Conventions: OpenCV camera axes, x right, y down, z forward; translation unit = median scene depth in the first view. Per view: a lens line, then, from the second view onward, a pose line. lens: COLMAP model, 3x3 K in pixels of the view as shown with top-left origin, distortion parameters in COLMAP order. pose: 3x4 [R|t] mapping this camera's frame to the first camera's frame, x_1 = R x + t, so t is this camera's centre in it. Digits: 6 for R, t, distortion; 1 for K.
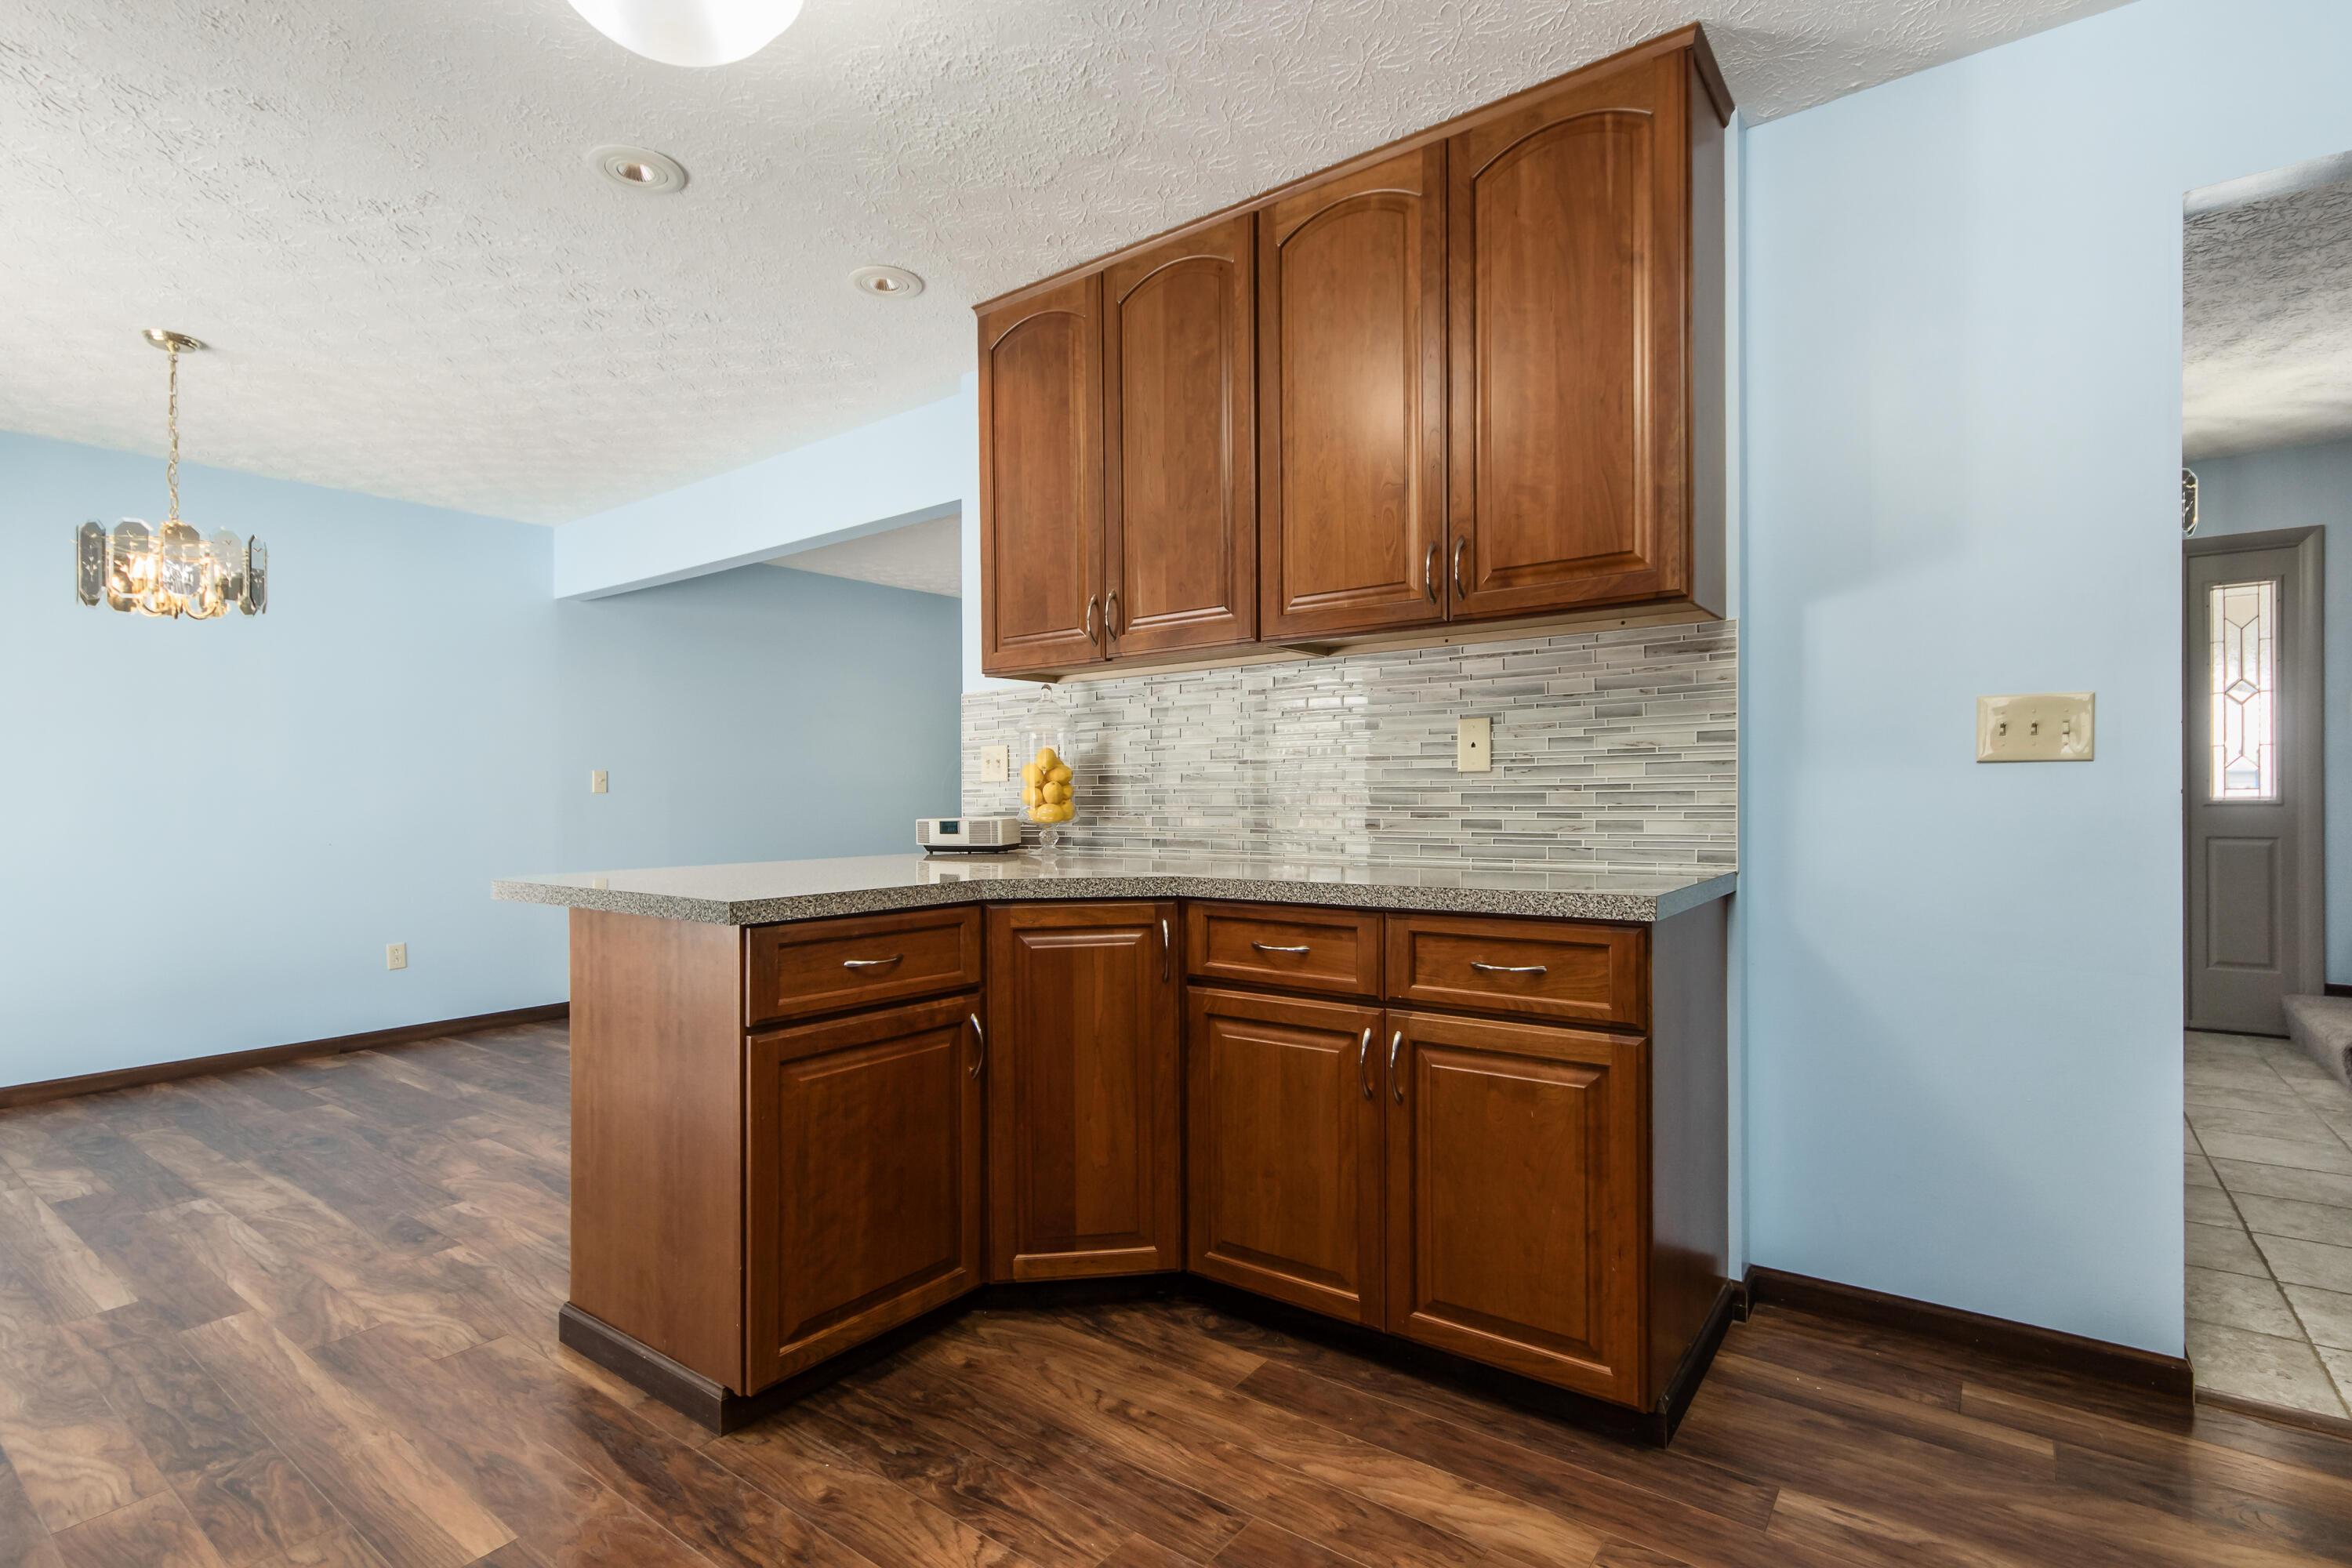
lens RADIAL K [[1117.9, 0, 1148.9], [0, 1117.9, 796.7], [0, 0, 1]] dist [-0.002080, 0.005468]
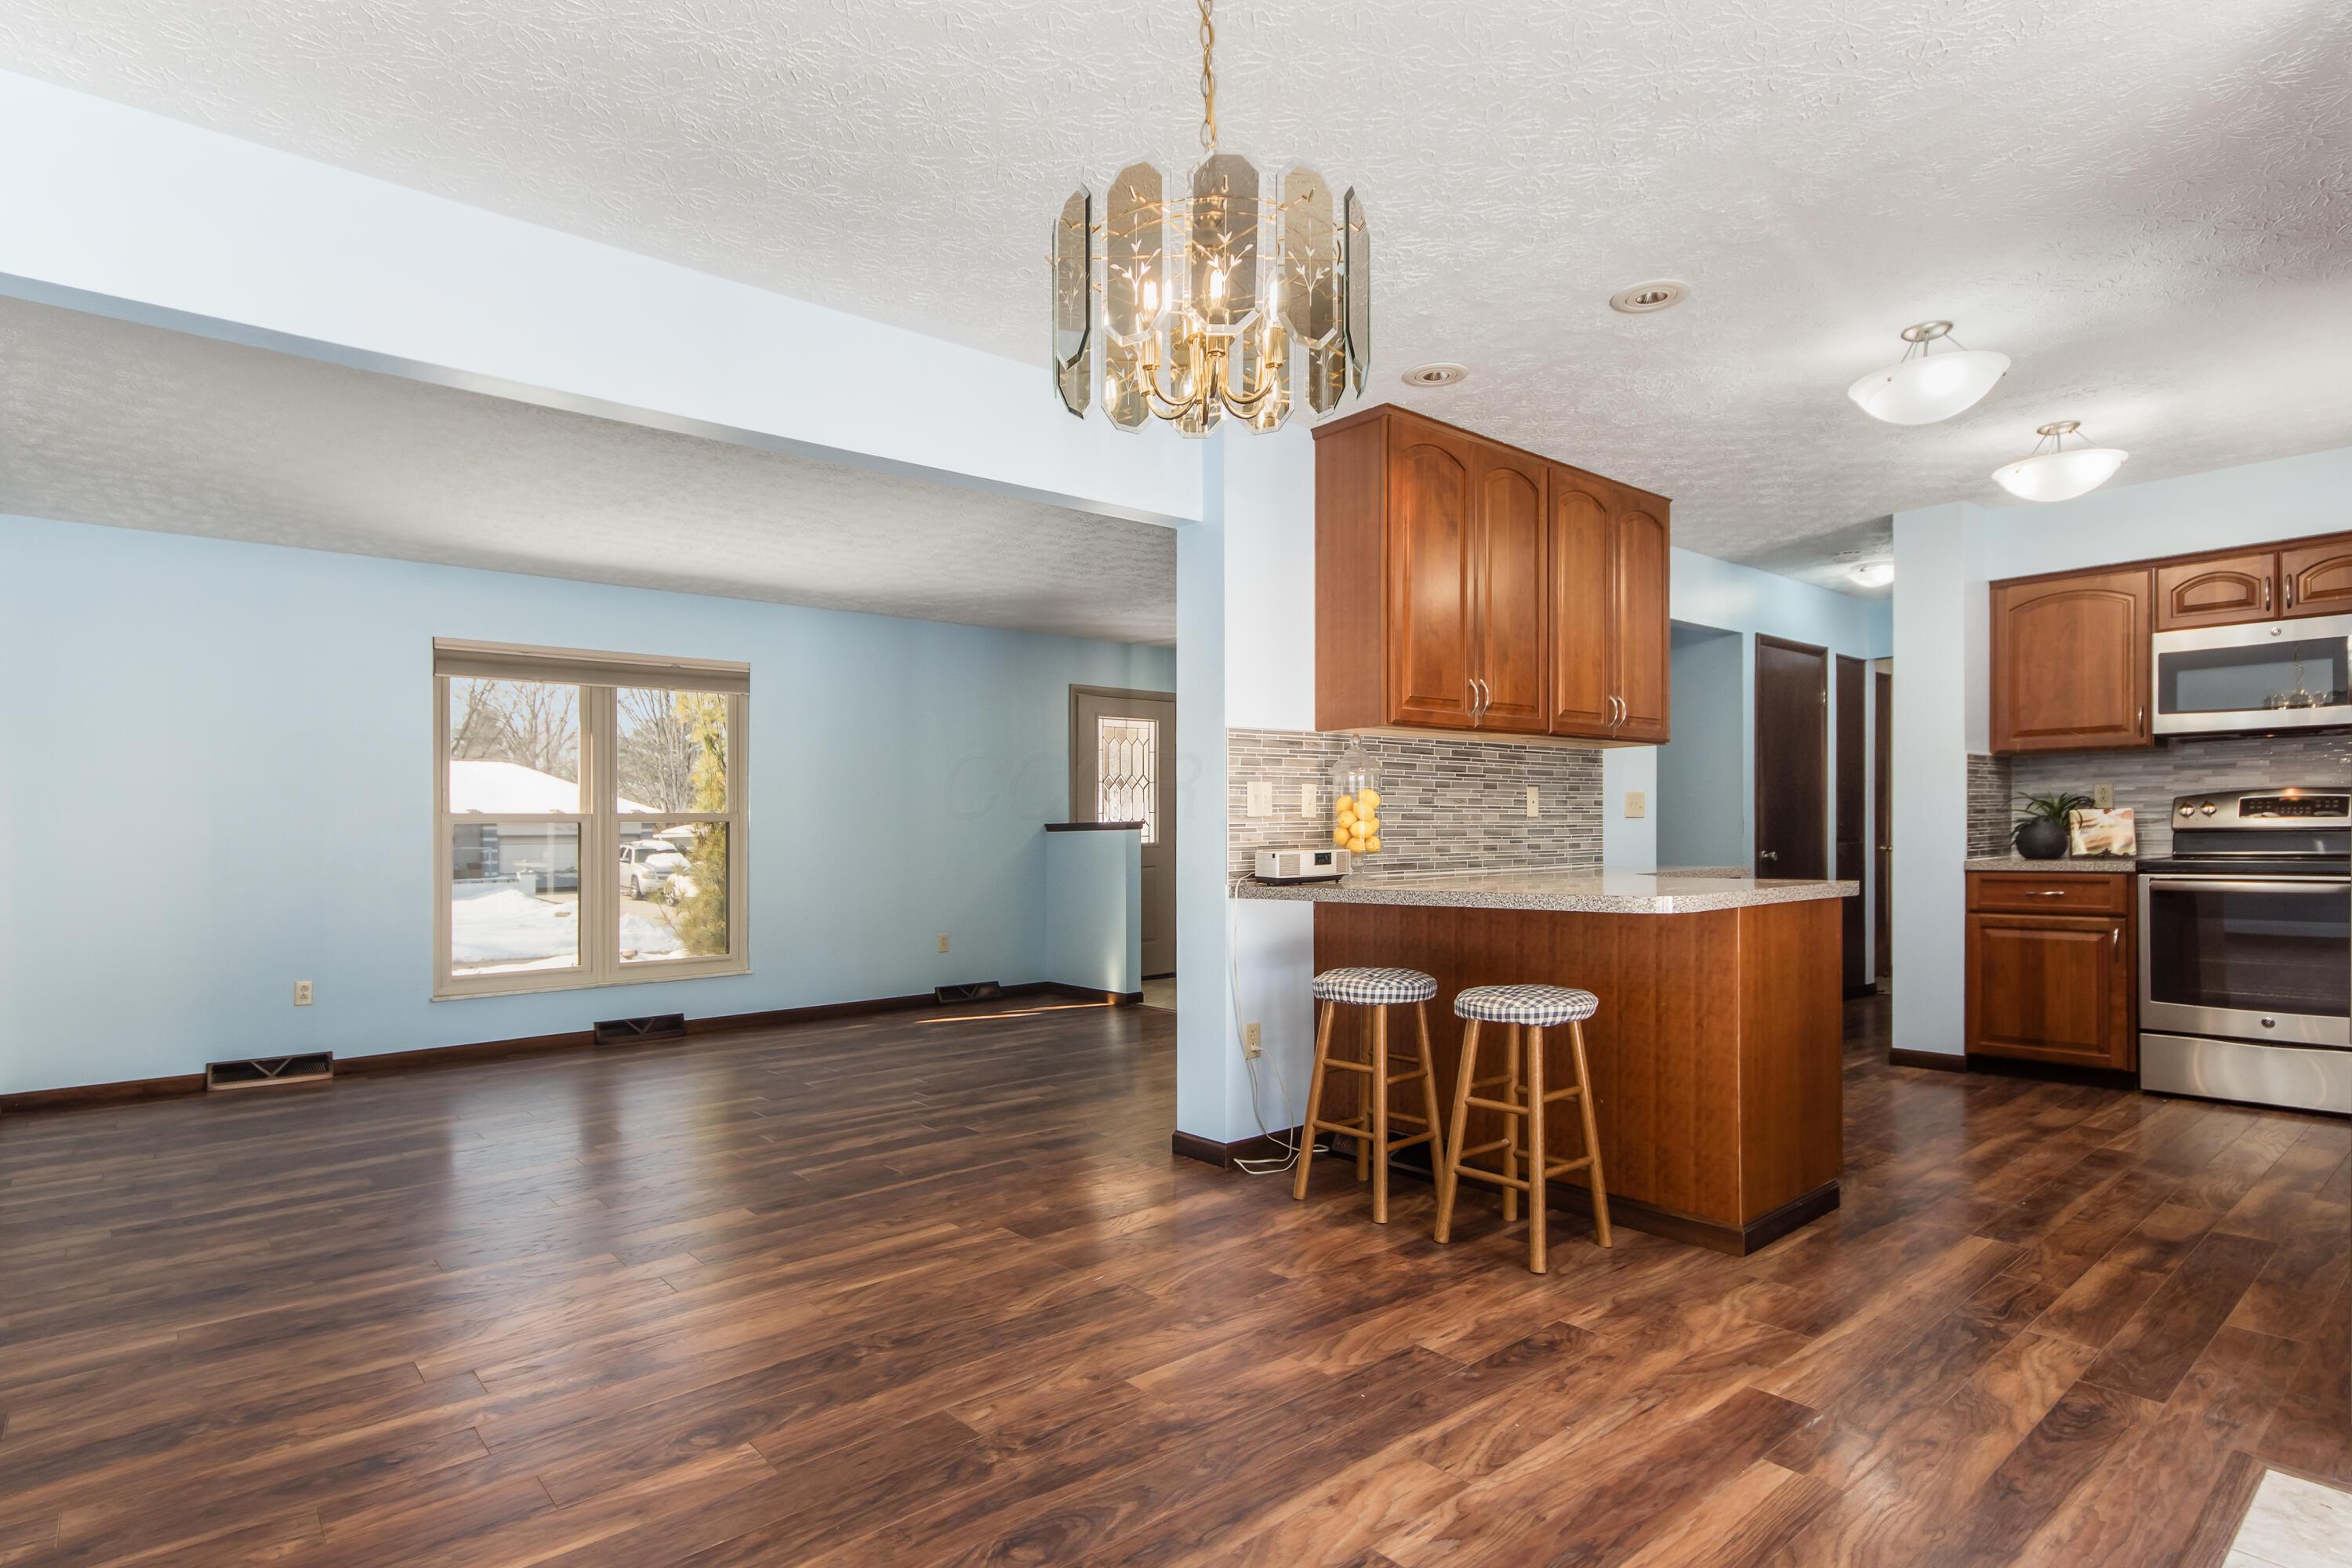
lens RADIAL K [[1207.3, 0, 1176.9], [0, 1207.3, 851.0], [0, 0, 1]] dist [0.001029, -0.001520]
pose [[0.211191, -0.004573, 0.977434, -1.805671], [0.013046, 0.999913, 0.001859, 0.022169], [-0.977358, 0.012359, 0.211232, 1.216769]]
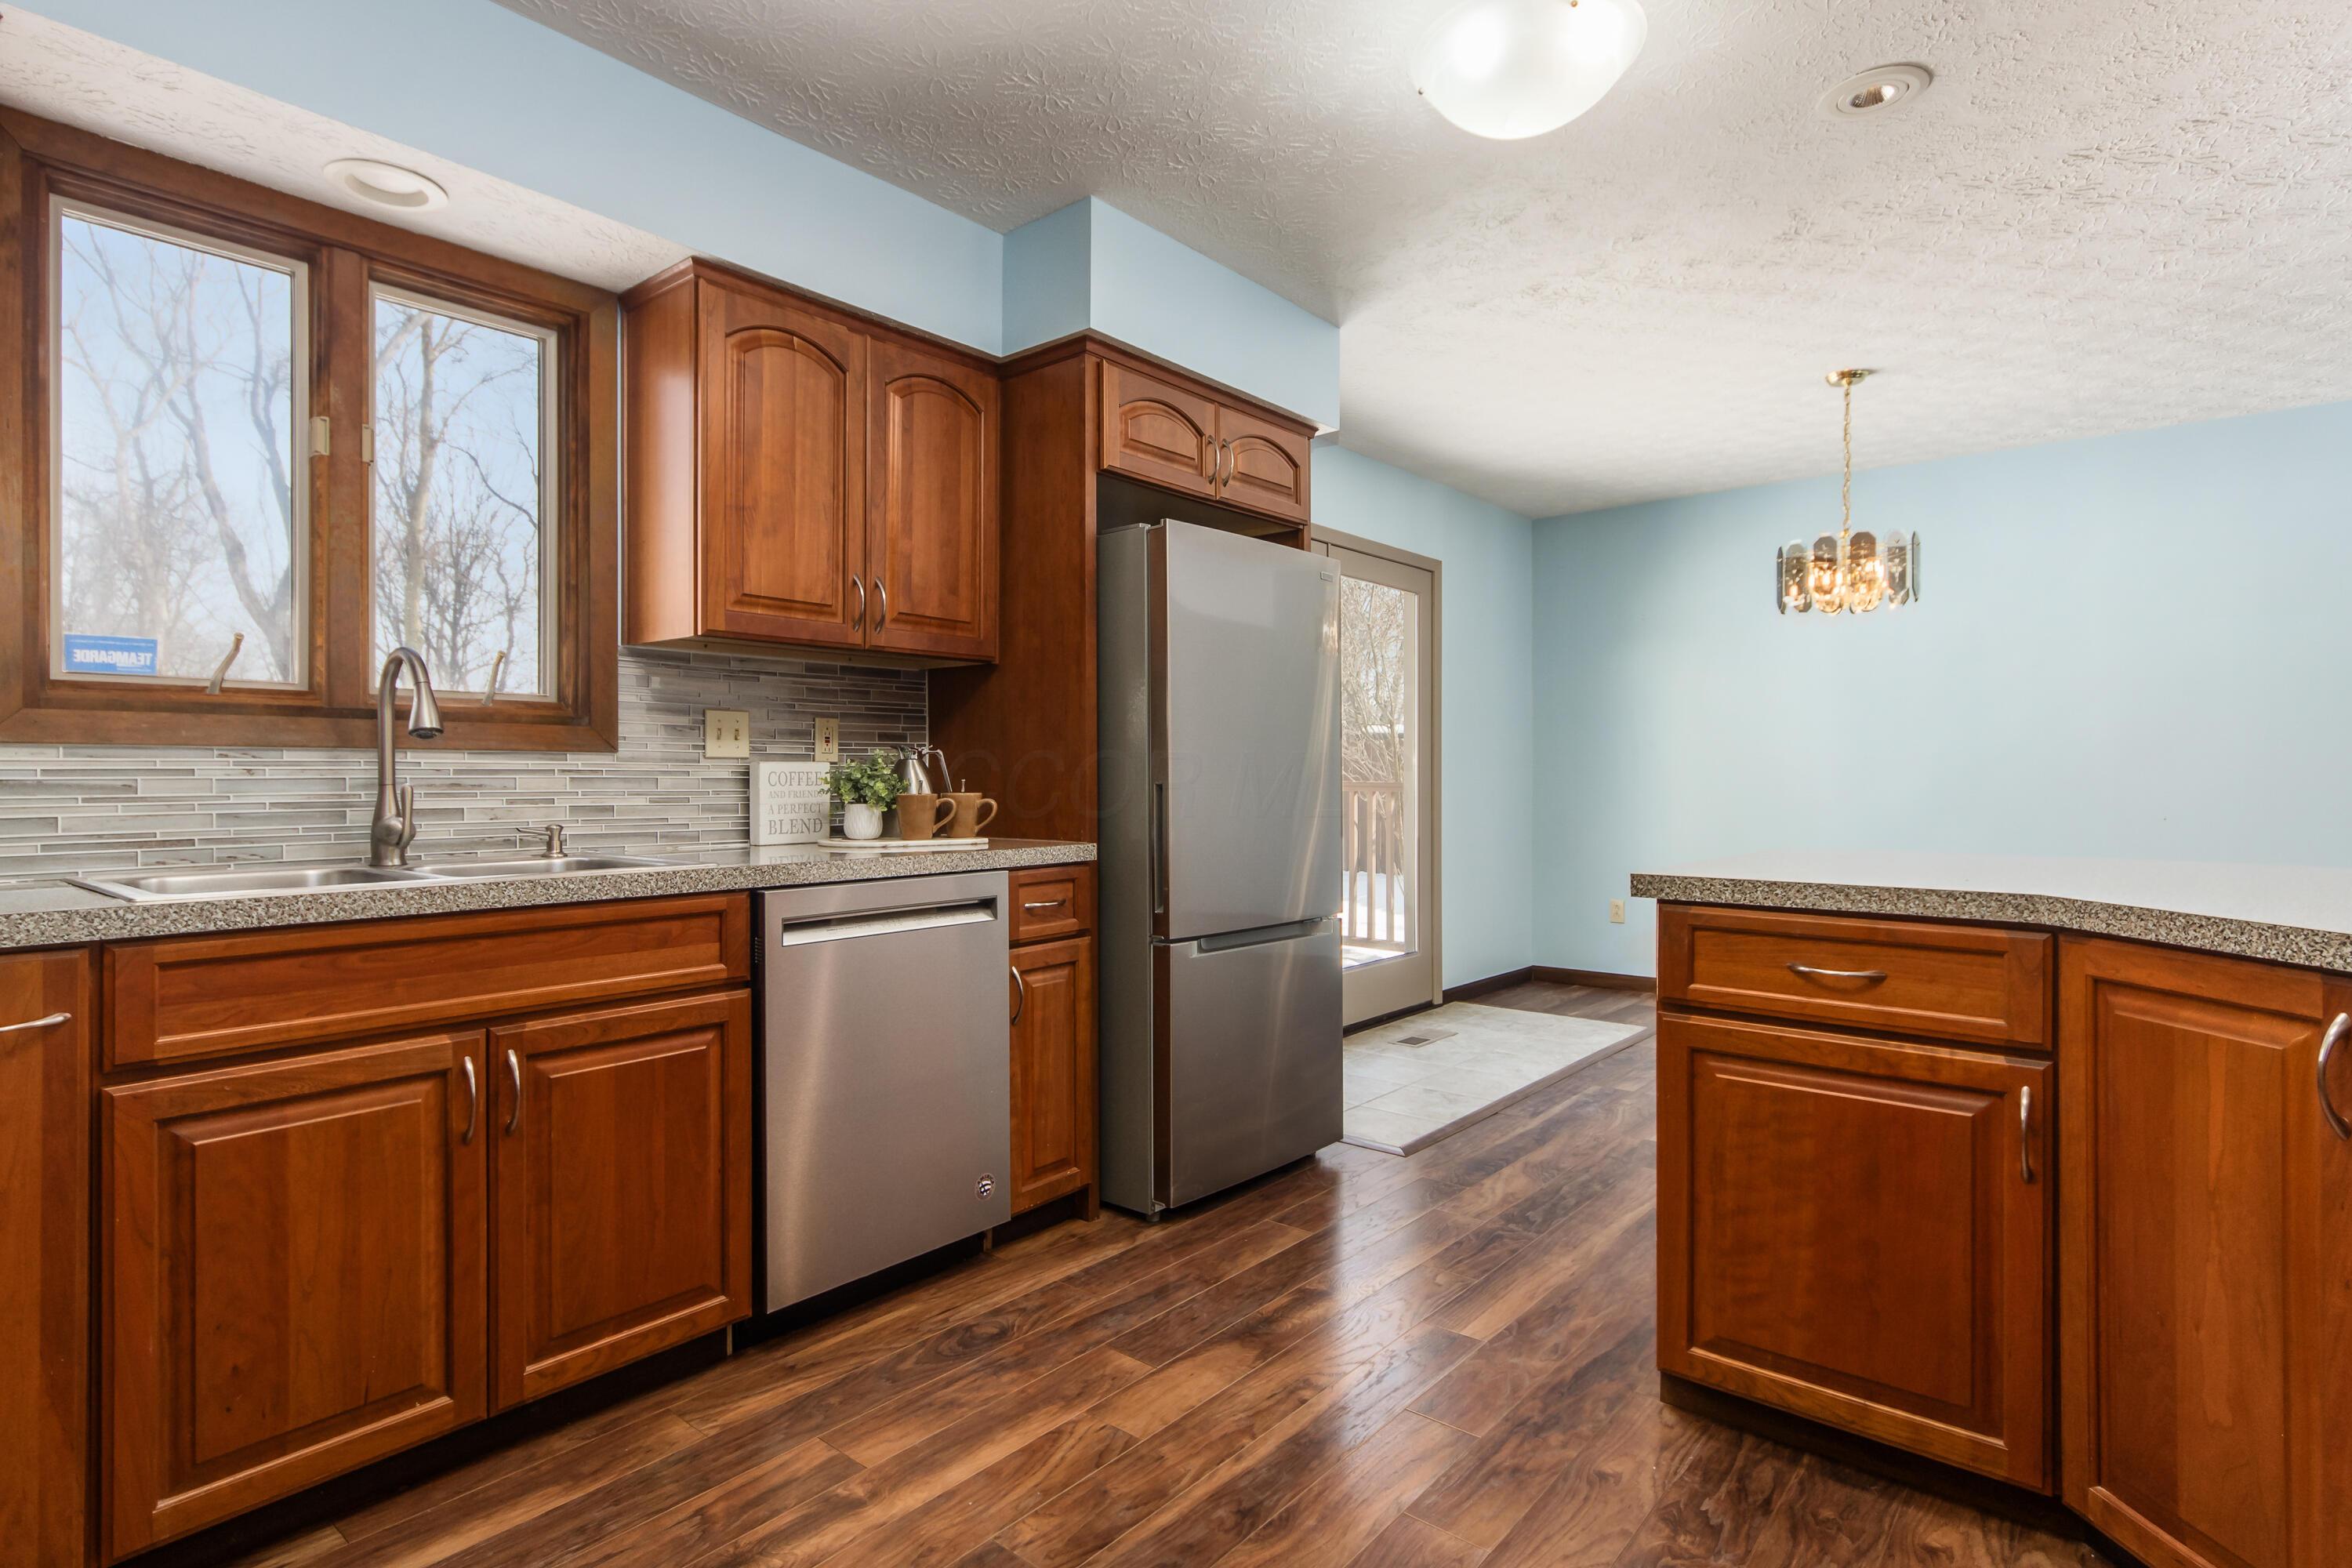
lens RADIAL K [[1177.0, 0, 1129.8], [0, 1177.0, 776.6], [0, 0, 1]] dist [0.000731, 0.000353]
pose [[-0.072299, 0.008467, -0.997347, 0.552880], [0.002891, 0.999962, 0.008279, -0.004430], [0.997379, -0.002284, -0.072321, 0.460566]]
